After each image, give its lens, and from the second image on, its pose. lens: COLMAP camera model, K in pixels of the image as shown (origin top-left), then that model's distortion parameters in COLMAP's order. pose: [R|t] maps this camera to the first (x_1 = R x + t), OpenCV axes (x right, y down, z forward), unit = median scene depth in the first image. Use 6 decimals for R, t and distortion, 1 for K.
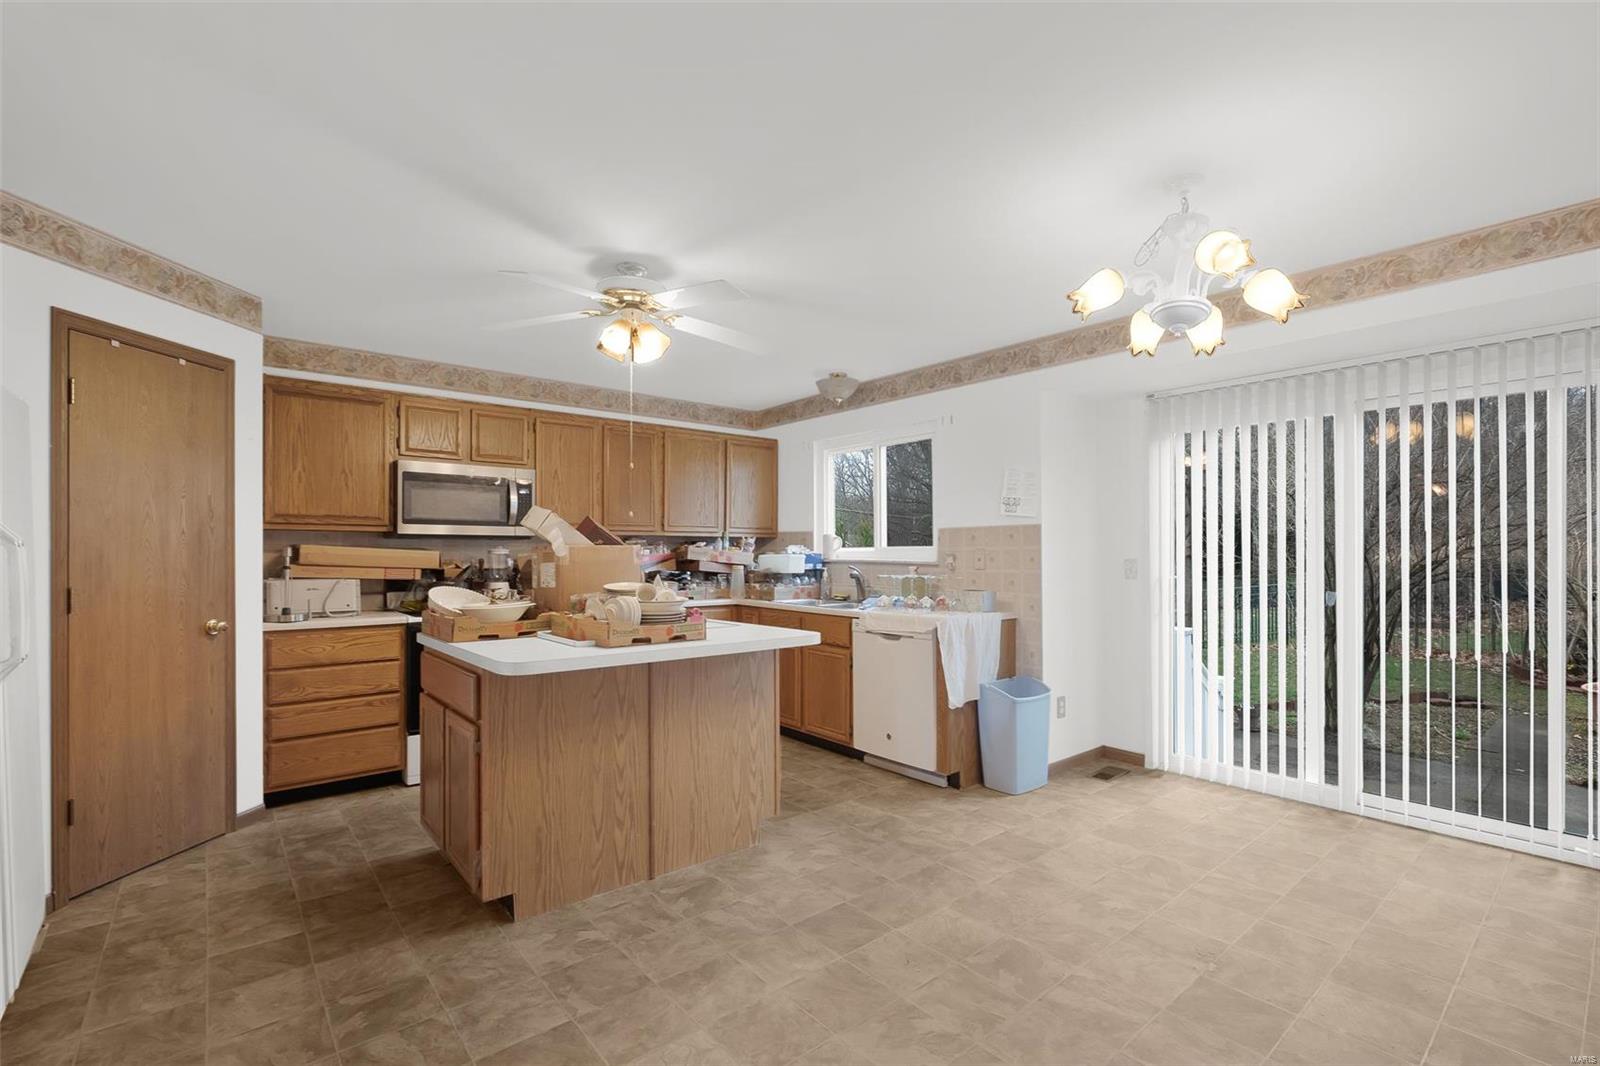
lens RADIAL K [[720.9, 0, 798.6], [0, 720.9, 548.0], [0, 0, 1]] dist [0.019278, -0.000242]
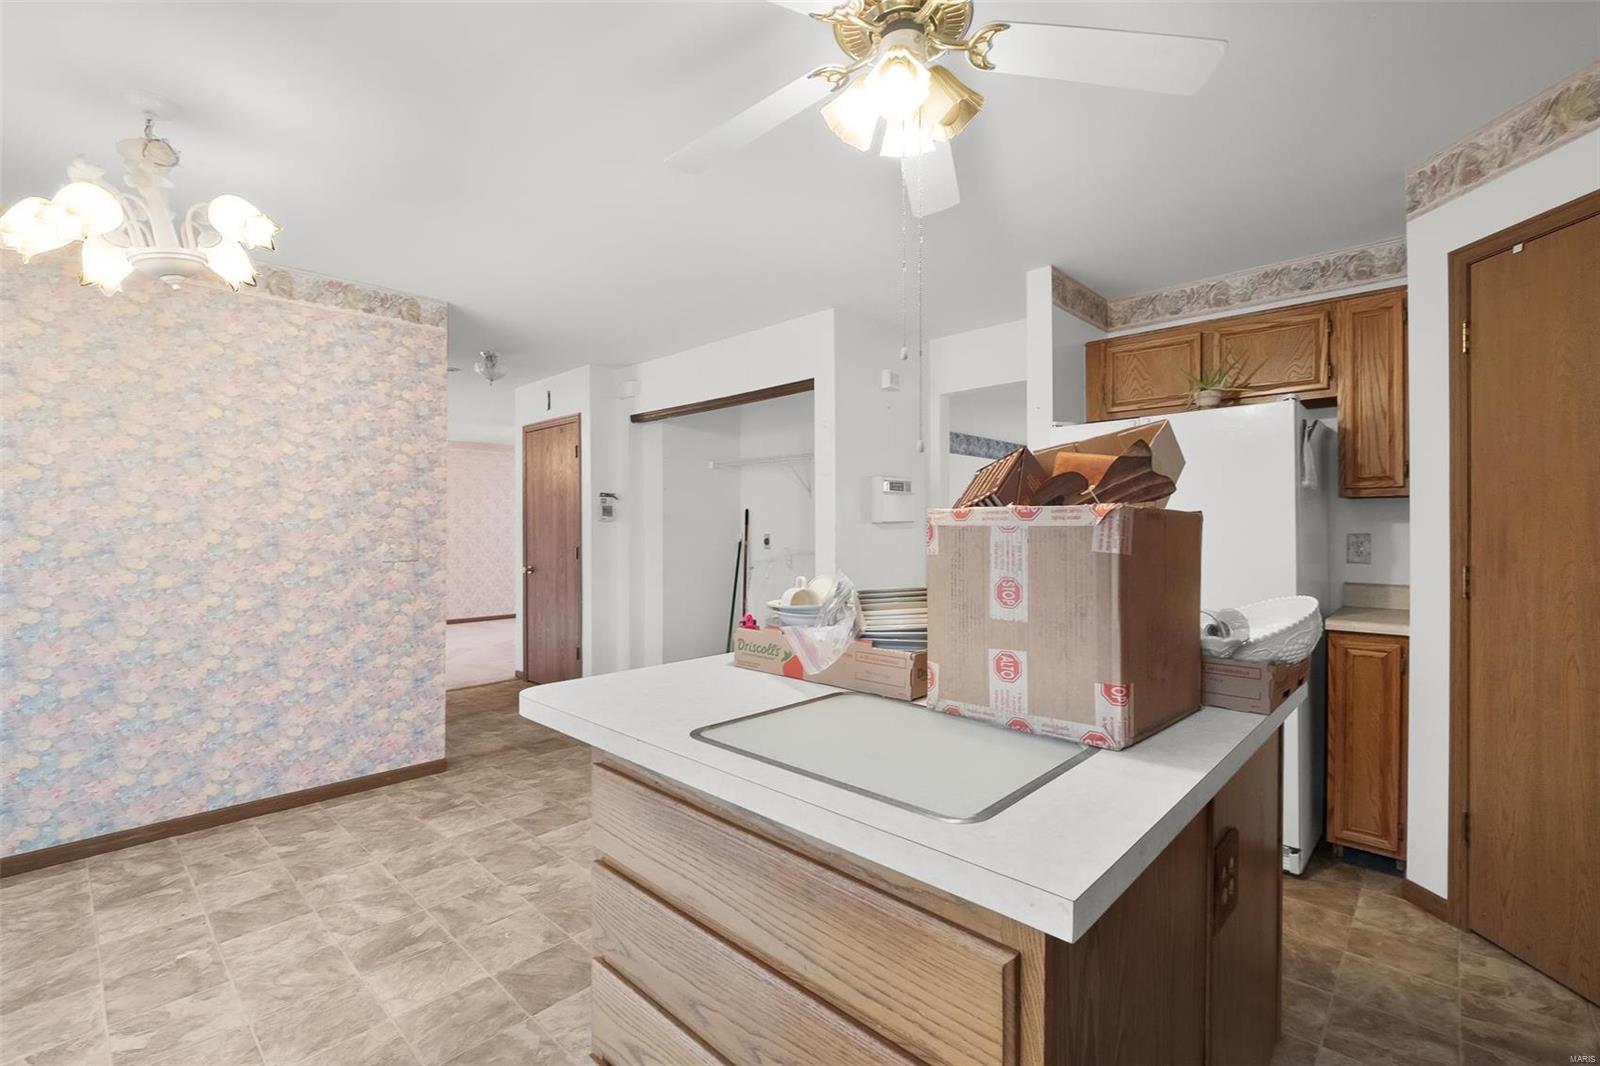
lens RADIAL K [[720.9, 0, 799.9], [0, 720.9, 529.7], [0, 0, 1]] dist [0.019278, -0.000242]
pose [[-0.991690, 0.006626, -0.128476, -0.117766], [0.009104, 0.999783, -0.018711, 0.020386], [0.128325, -0.019726, -0.991536, 1.858375]]
